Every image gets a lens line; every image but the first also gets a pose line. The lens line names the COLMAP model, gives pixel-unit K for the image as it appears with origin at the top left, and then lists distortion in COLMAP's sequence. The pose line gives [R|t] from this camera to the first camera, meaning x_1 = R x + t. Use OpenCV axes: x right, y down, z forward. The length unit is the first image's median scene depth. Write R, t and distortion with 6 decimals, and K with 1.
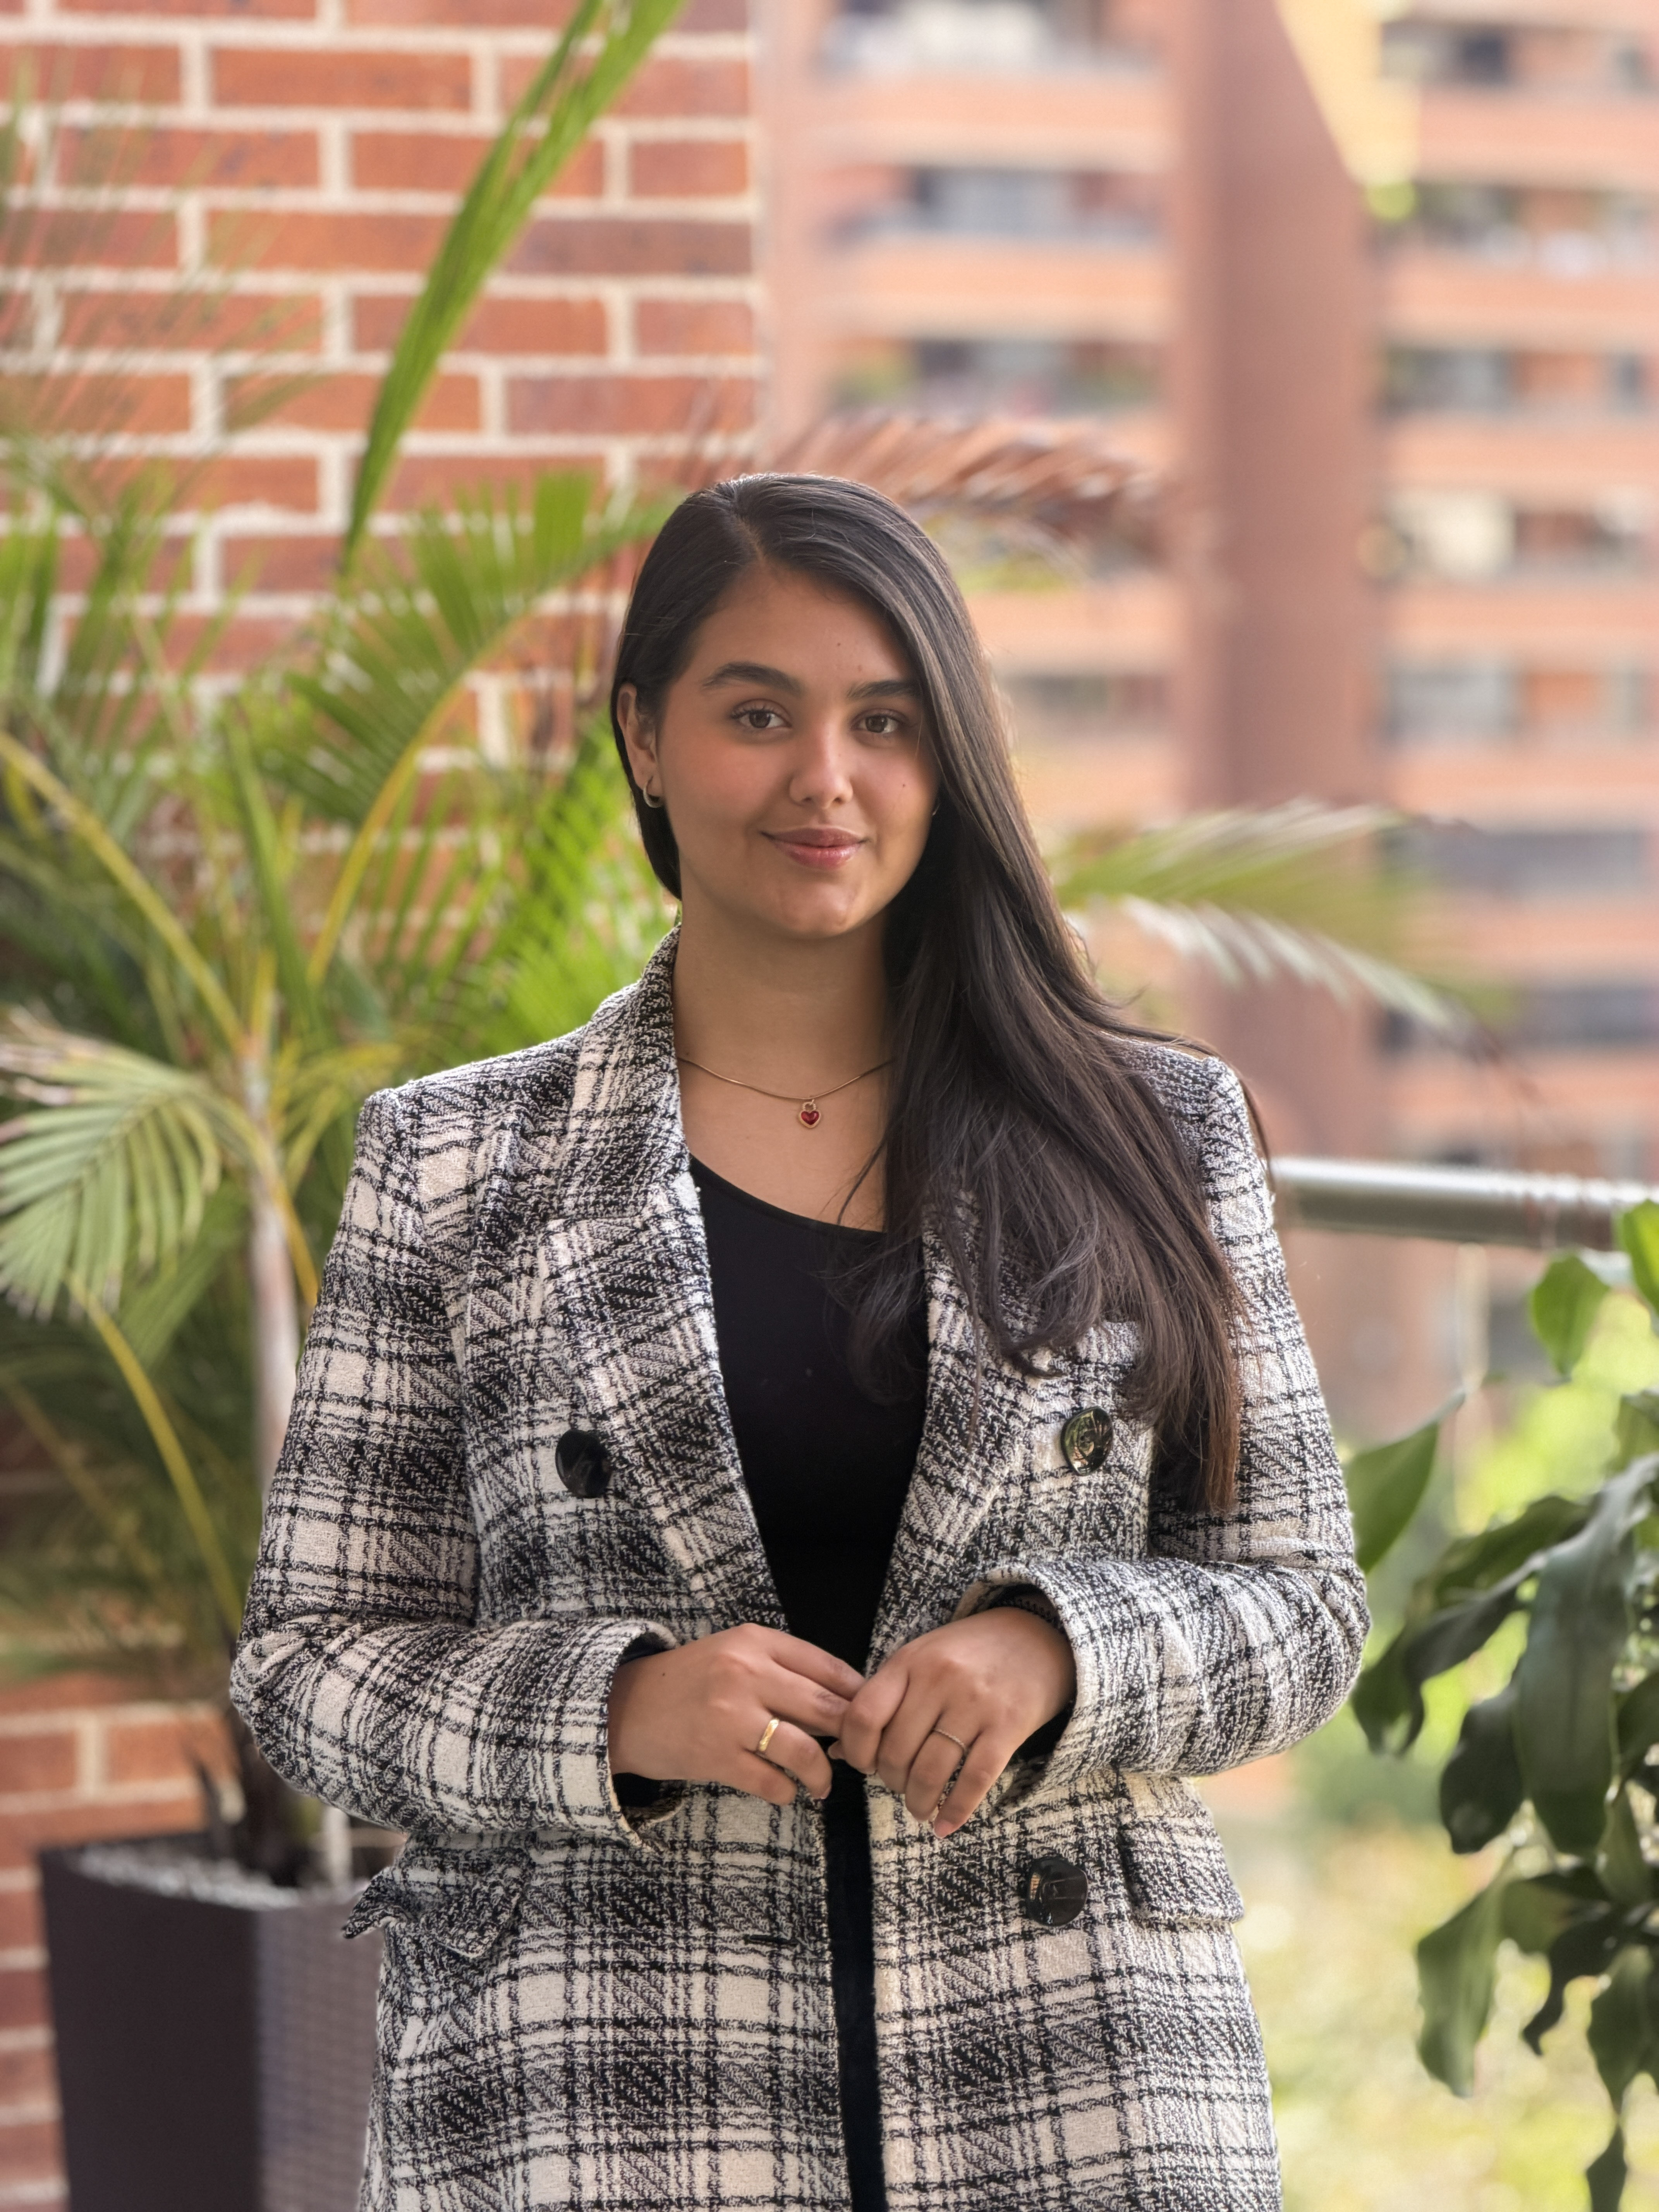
lens RADIAL K [[6269.0, 0, 833.8], [0, 6269.0, 1107.6], [0, 0, 1]] dist [-0.087509, 0.000000]
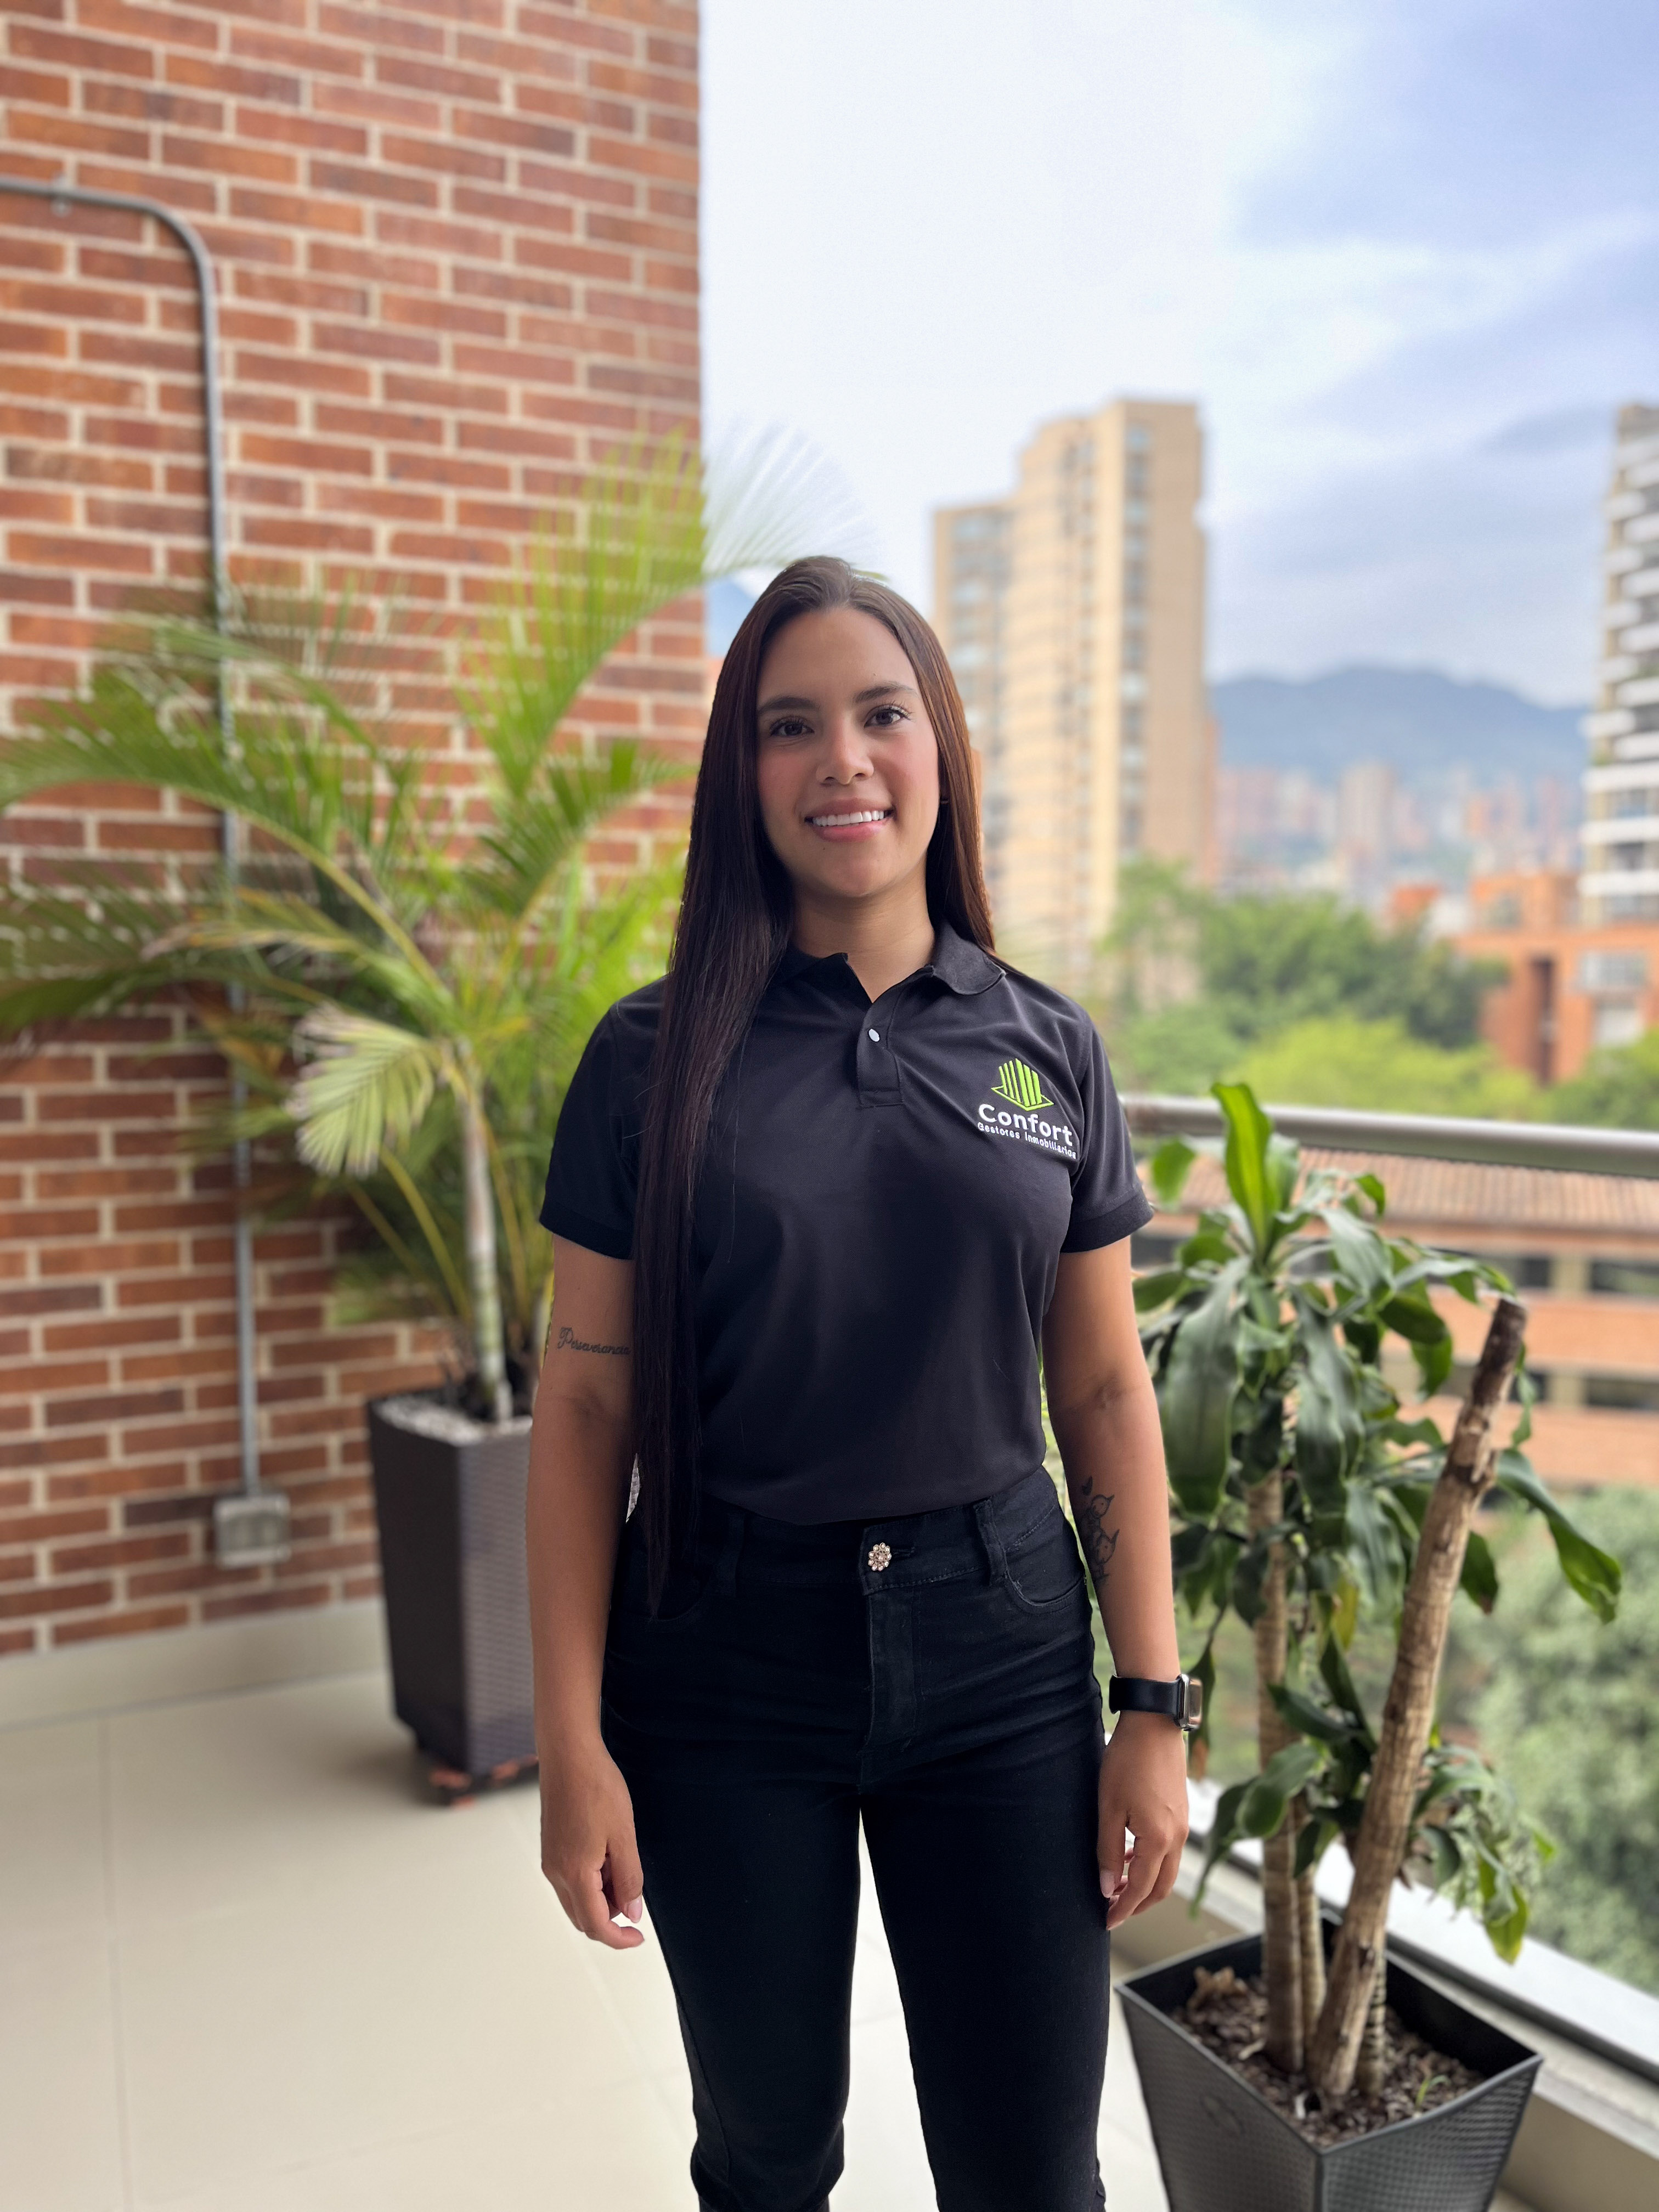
lens RADIAL K [[1715.9, 0, 831.5], [0, 1715.9, 1115.6], [0, 0, 1]] dist [0.066481, -0.094965]
pose [[0.996808, 0.014435, 0.078520, -0.014674], [-0.016940, 0.999365, 0.031332, 0.000030], [-0.078018, -0.032562, 0.996420, 0.389221]]
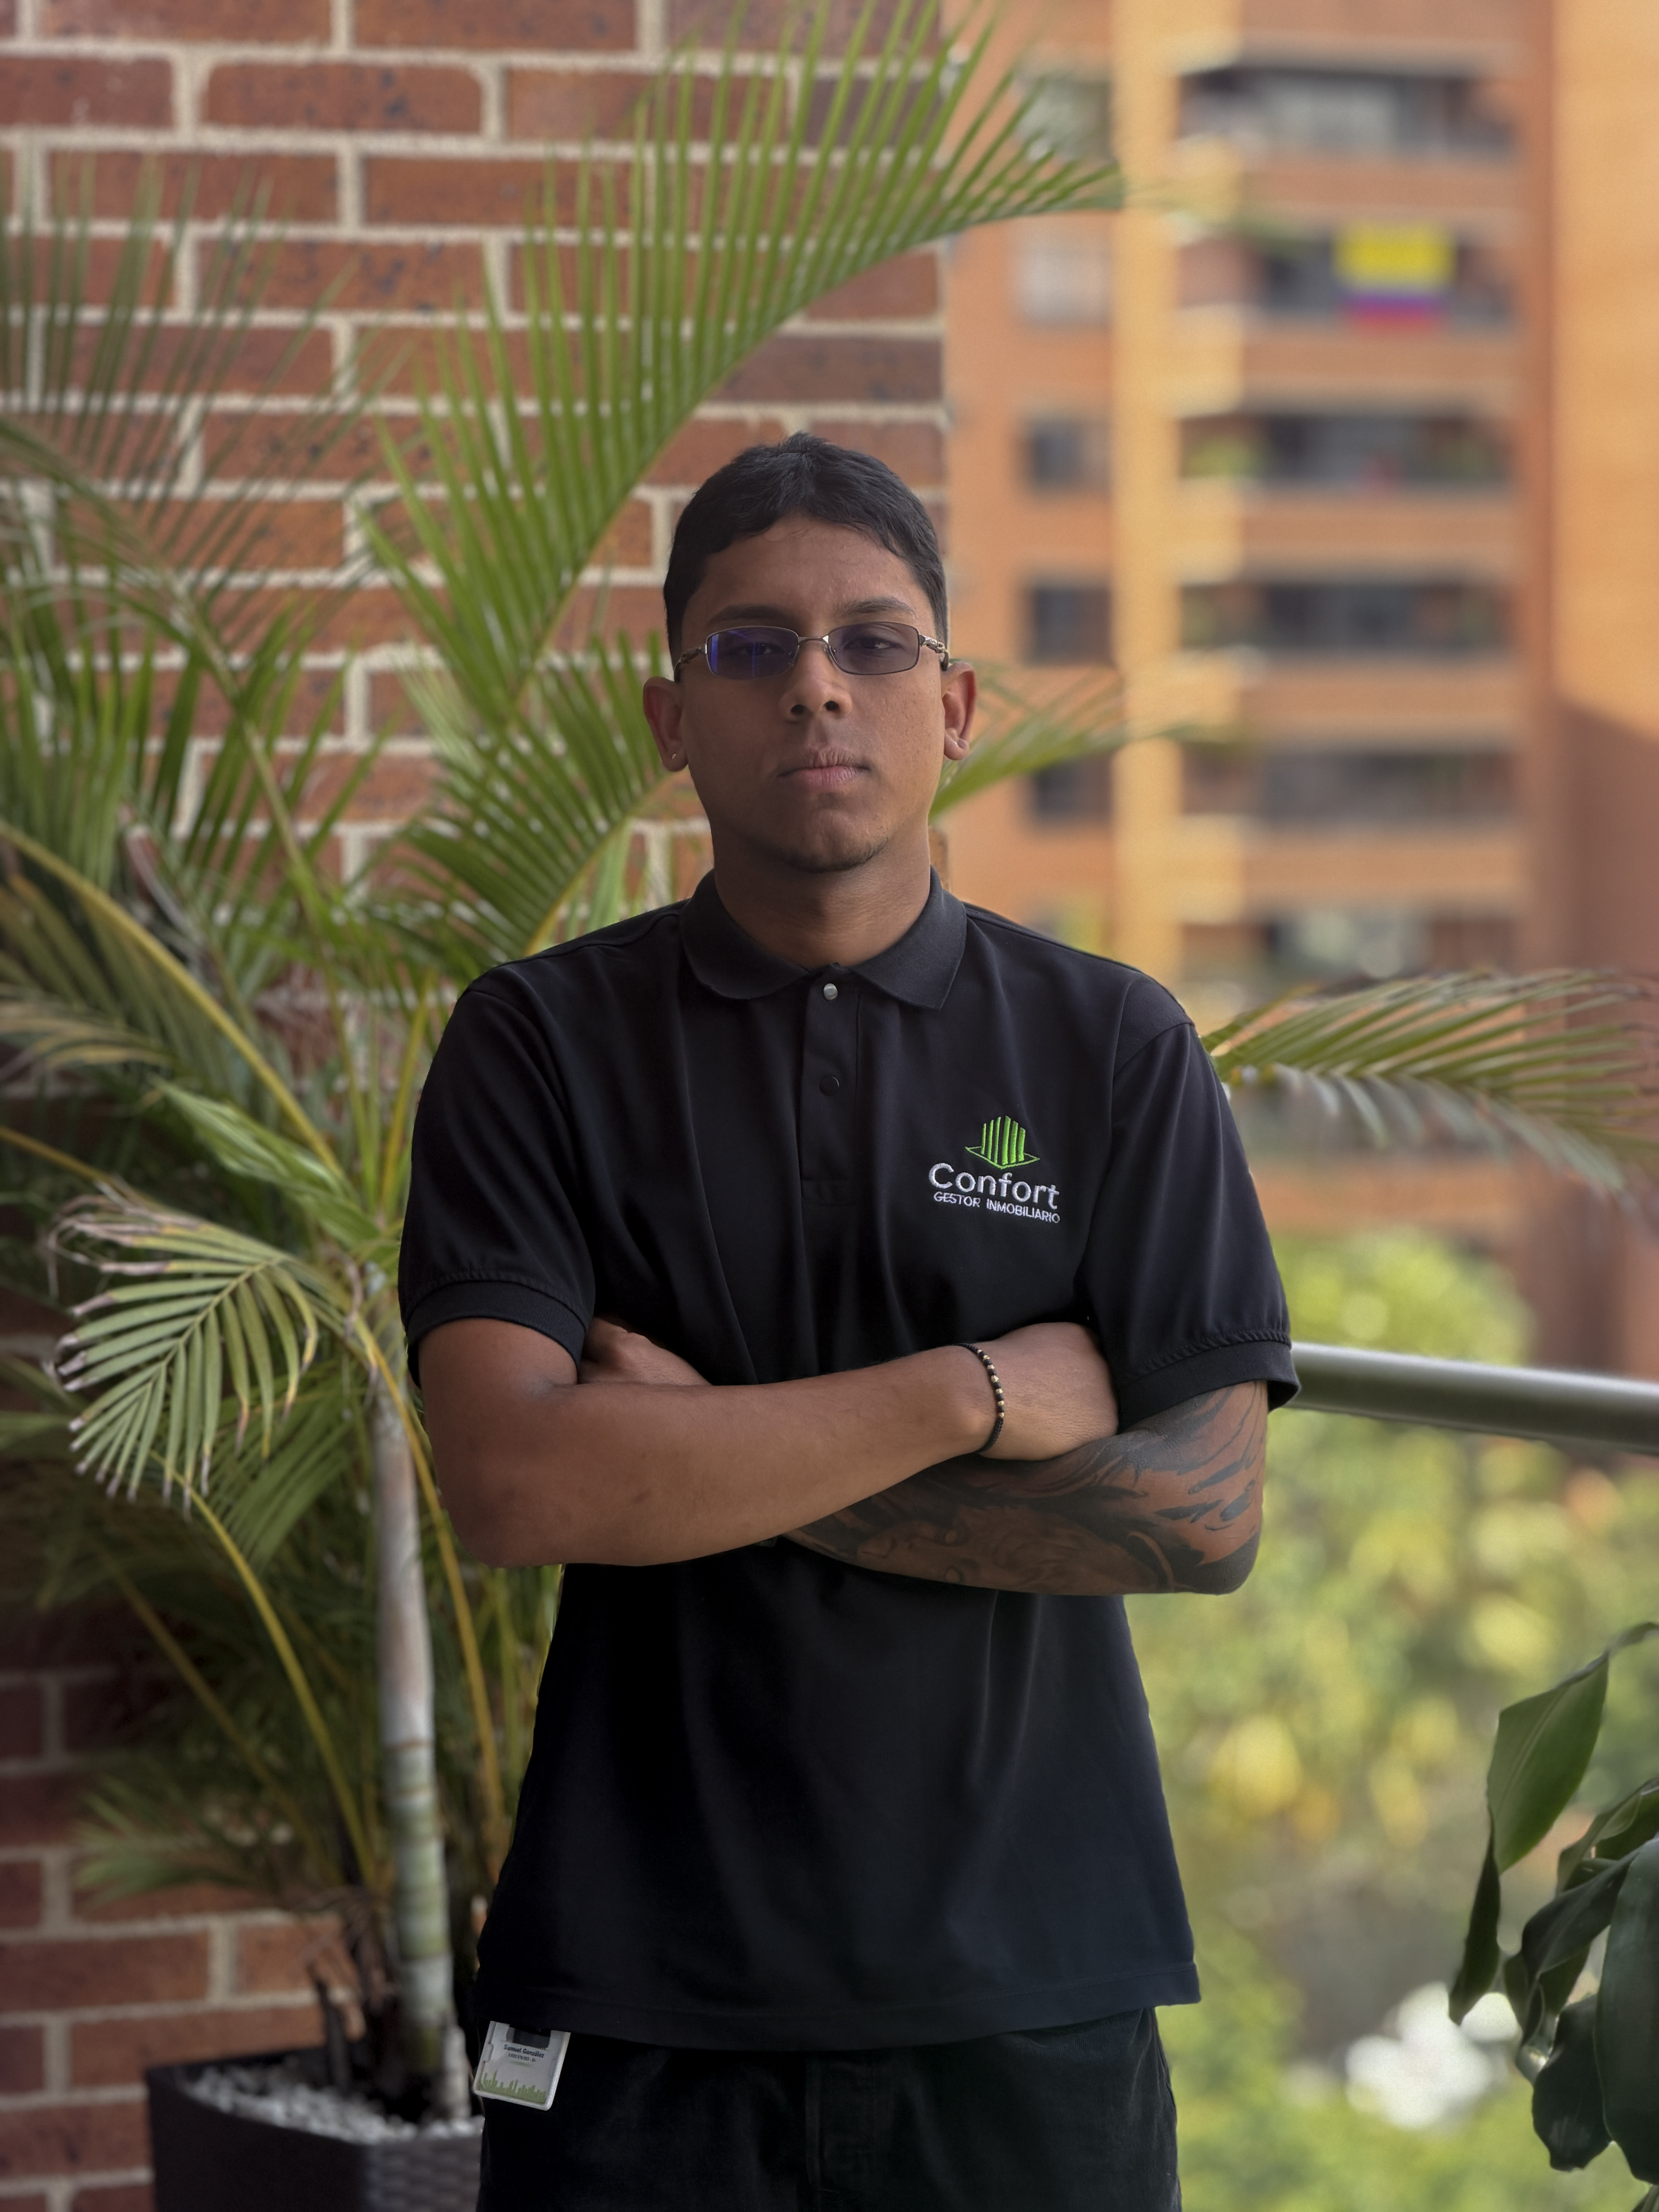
lens RADIAL K [[6269.0, 0, 824.9], [0, 6269.0, 1112.0], [0, 0, 1]] dist [-0.087509, 0.000000]
pose [[0.998603, 0.010317, -0.051828, 0.021259], [-0.011624, 0.999620, -0.024986, -0.002510], [0.051551, 0.025554, 0.998343, 0.063556]]
